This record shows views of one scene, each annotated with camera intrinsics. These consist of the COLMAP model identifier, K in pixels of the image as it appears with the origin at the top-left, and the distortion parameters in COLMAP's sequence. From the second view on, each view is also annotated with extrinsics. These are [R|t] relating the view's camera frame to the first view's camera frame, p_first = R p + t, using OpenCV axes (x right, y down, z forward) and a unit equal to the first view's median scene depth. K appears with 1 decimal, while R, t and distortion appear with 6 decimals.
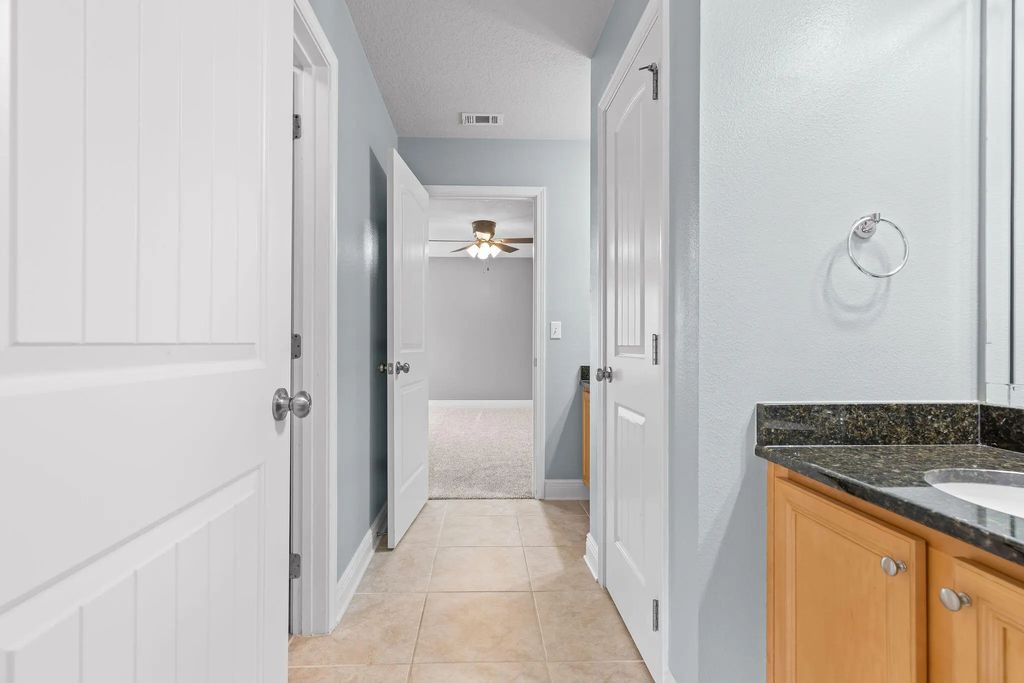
lens RADIAL K [[462.2, 0, 478.5], [0, 462.2, 345.0], [0, 0, 1]] dist [0.011305, -0.001054]
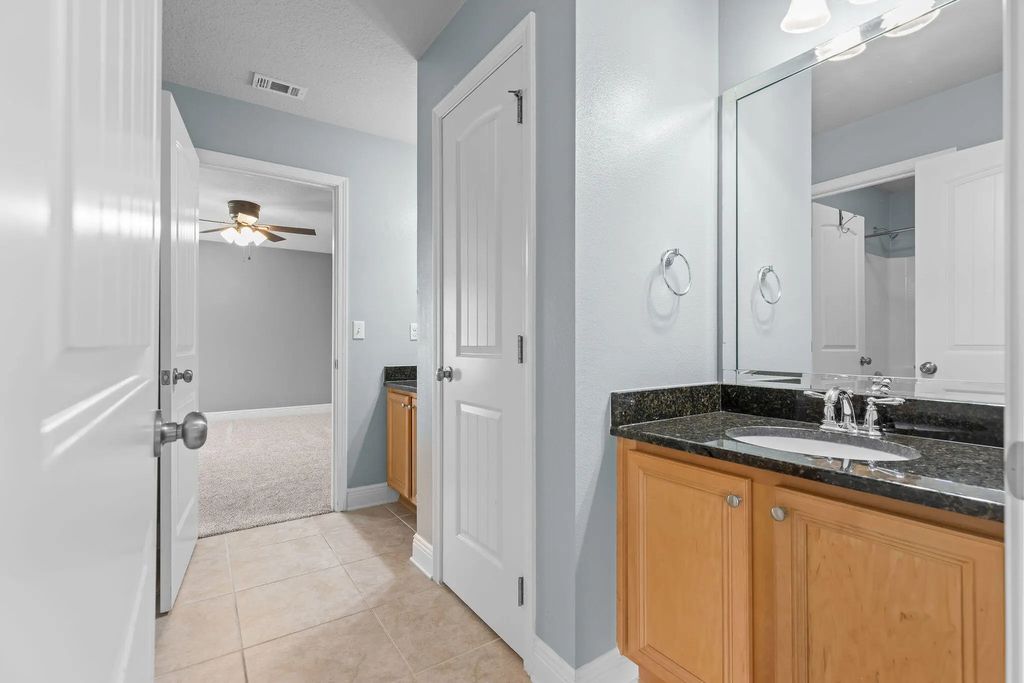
lens RADIAL K [[462.2, 0, 506.6], [0, 462.2, 342.5], [0, 0, 1]] dist [0.011305, -0.001054]
pose [[0.848266, -0.001124, 0.529569, -0.158724], [0.004292, 0.999979, -0.004754, -0.001058], [-0.529553, 0.006306, 0.848254, 0.058901]]
